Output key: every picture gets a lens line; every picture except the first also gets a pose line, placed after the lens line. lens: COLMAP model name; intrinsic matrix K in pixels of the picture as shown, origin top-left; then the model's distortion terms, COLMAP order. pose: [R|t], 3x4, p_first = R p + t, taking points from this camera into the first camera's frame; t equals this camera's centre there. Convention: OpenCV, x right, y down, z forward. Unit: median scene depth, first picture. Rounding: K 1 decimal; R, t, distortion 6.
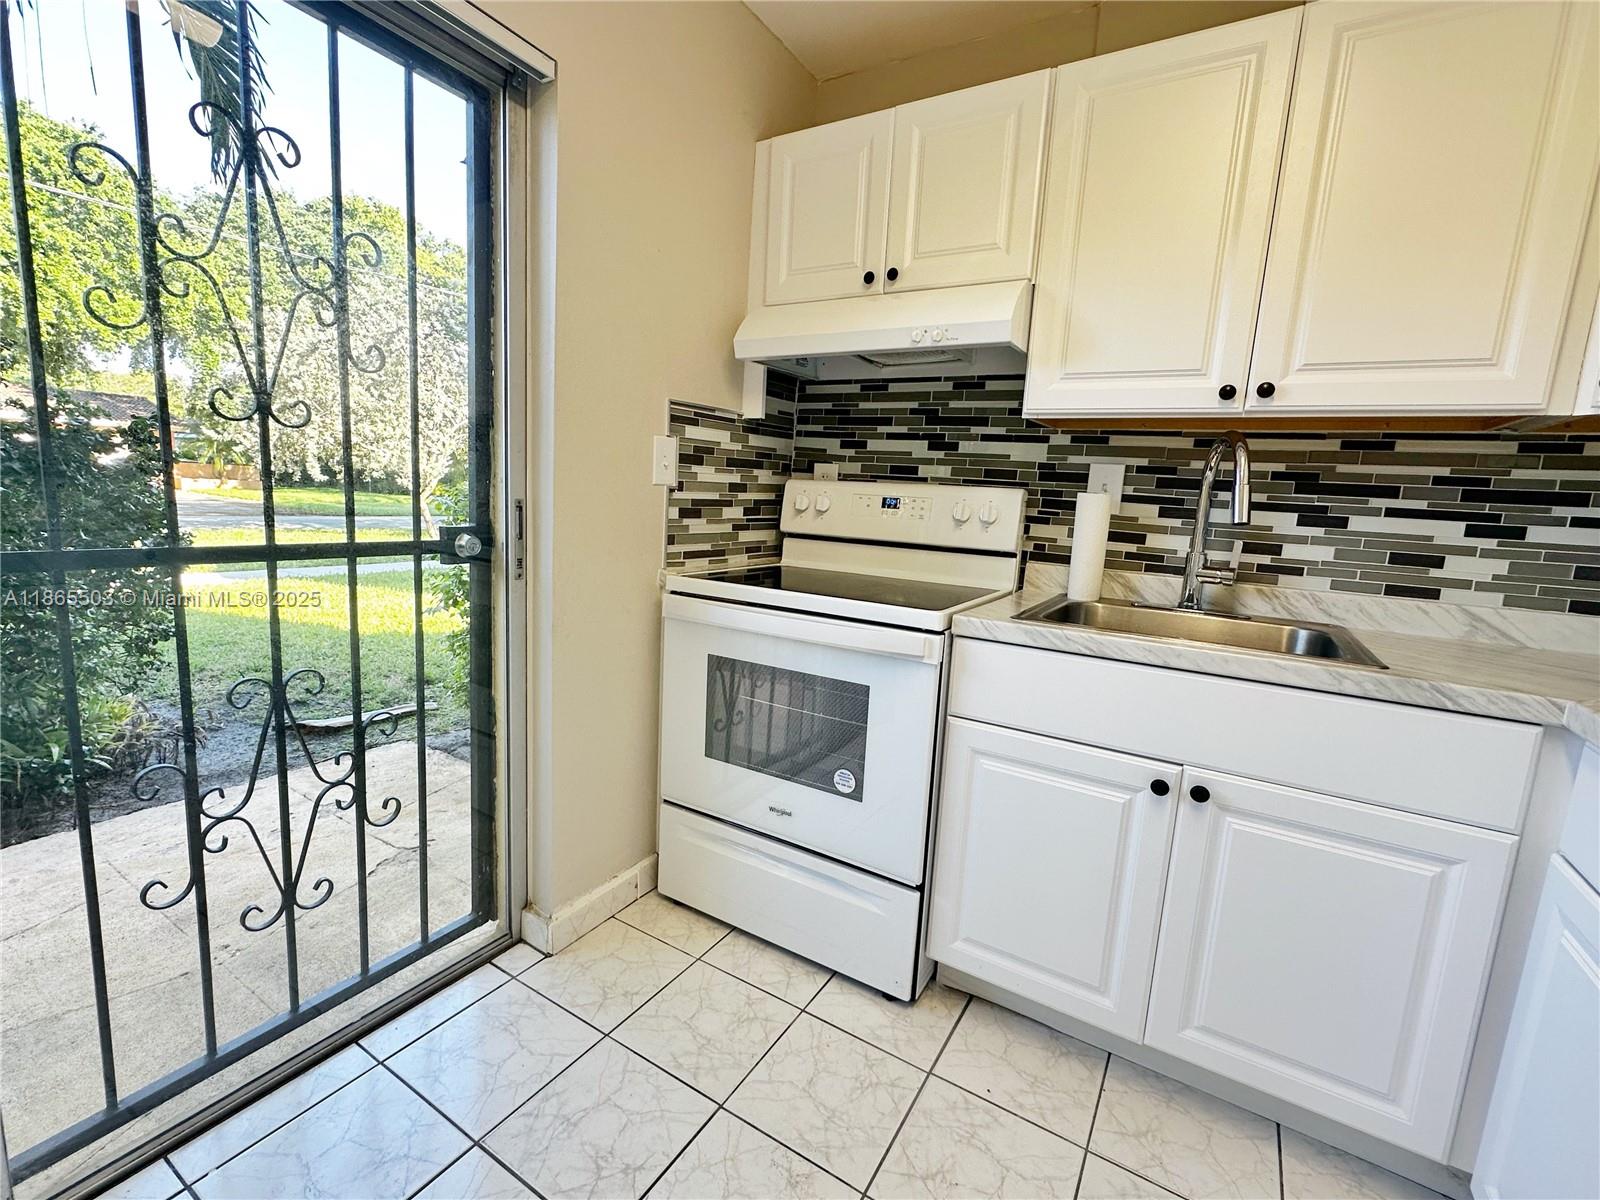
lens RADIAL K [[703.3, 0, 800.0], [0, 703.3, 600.0], [0, 0, 1]] dist [-0.004908, 0.000072]
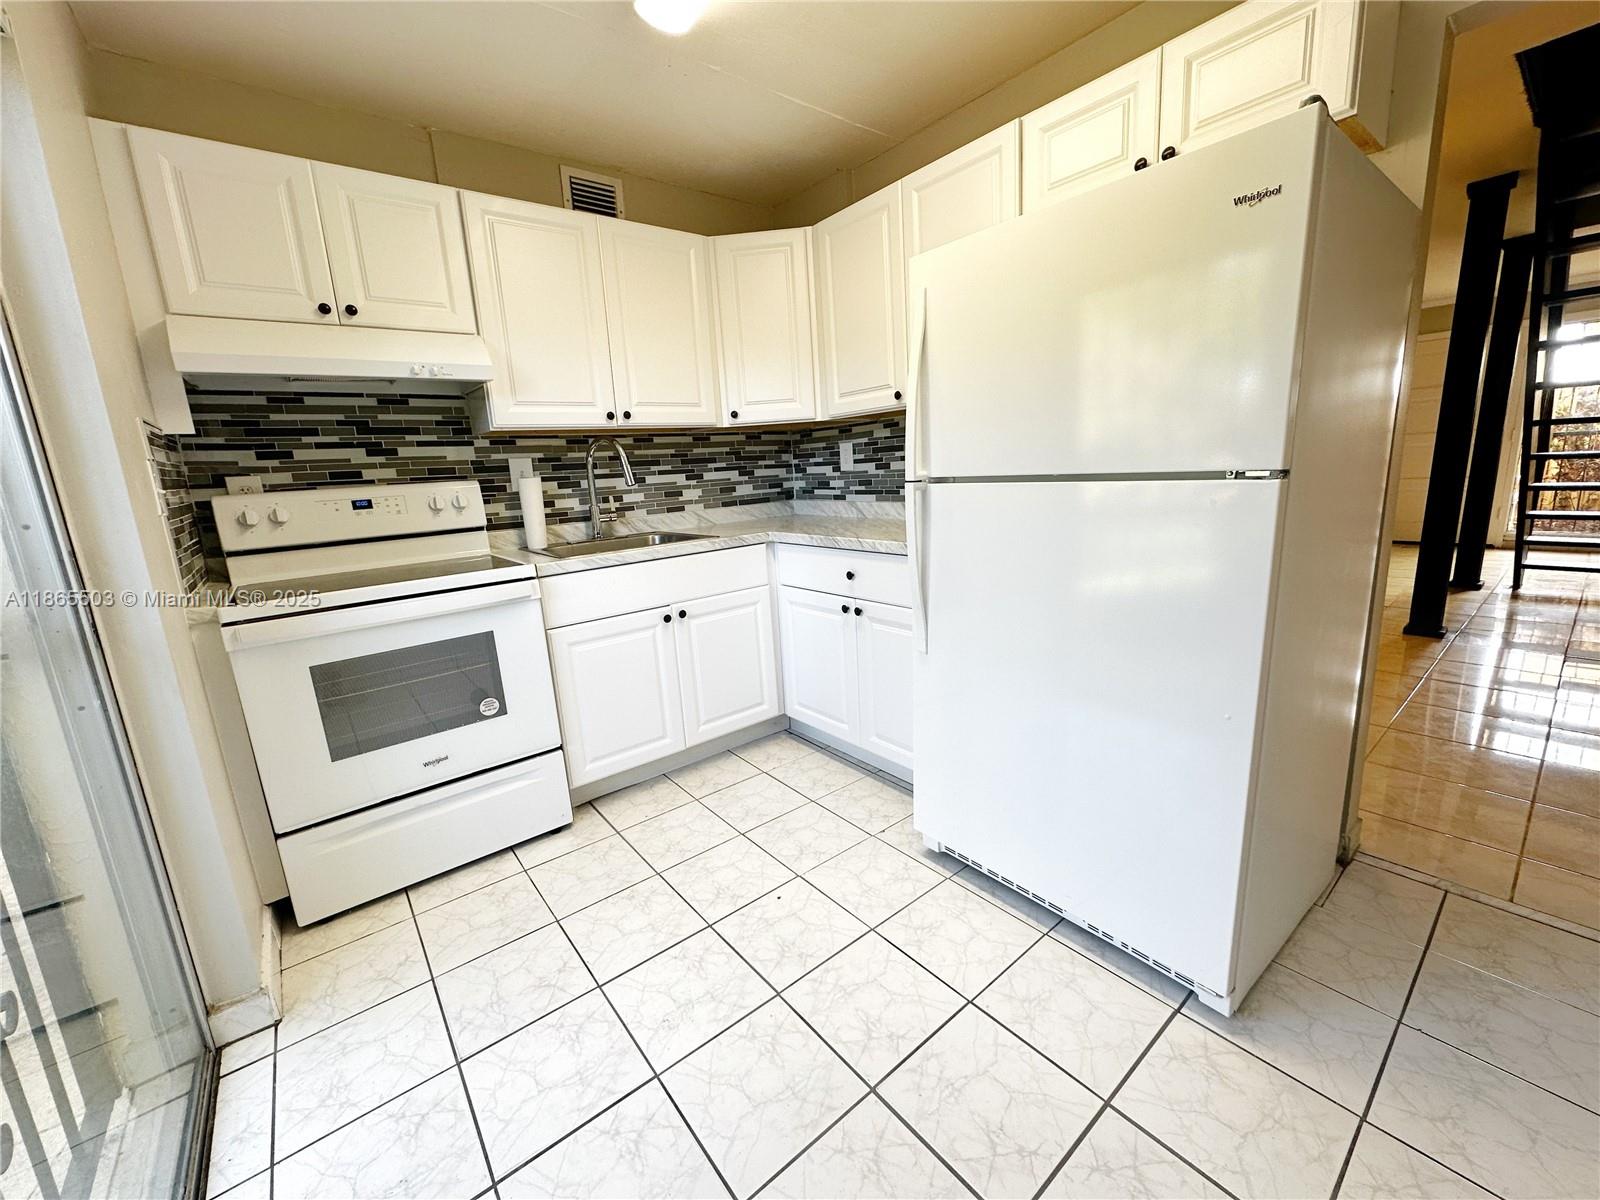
lens RADIAL K [[635.6, 0, 800.0], [0, 635.6, 600.0], [0, 0, 1]] dist [-0.002790, 0.000462]
pose [[0.340452, -0.267562, 0.901389, -0.692830], [0.222091, 0.954415, 0.199419, -0.042939], [-0.913657, 0.132298, 0.384355, -0.033885]]
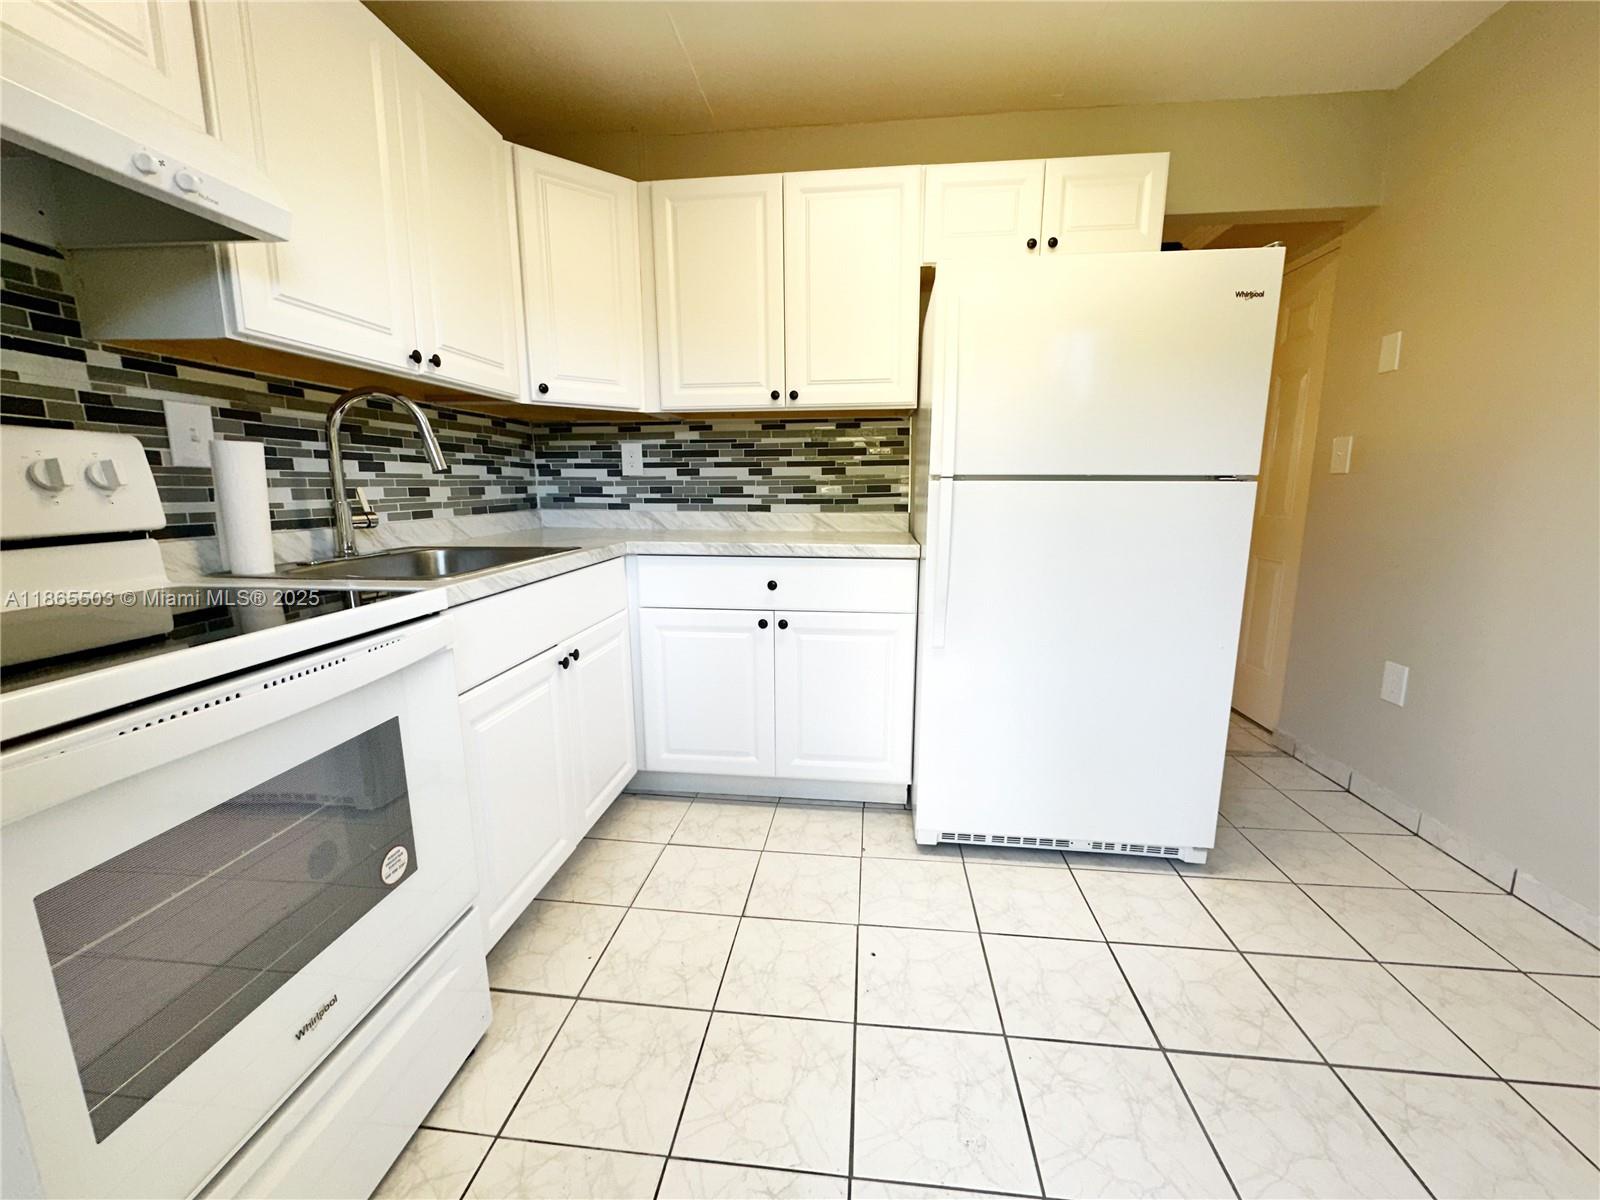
lens RADIAL K [[635.6, 0, 800.0], [0, 635.6, 600.0], [0, 0, 1]] dist [-0.002790, 0.000462]
pose [[-0.419557, -0.216592, 0.881510, -0.538258], [0.119568, 0.949467, 0.290199, -0.112725], [-0.899819, 0.227155, -0.372459, 0.726110]]
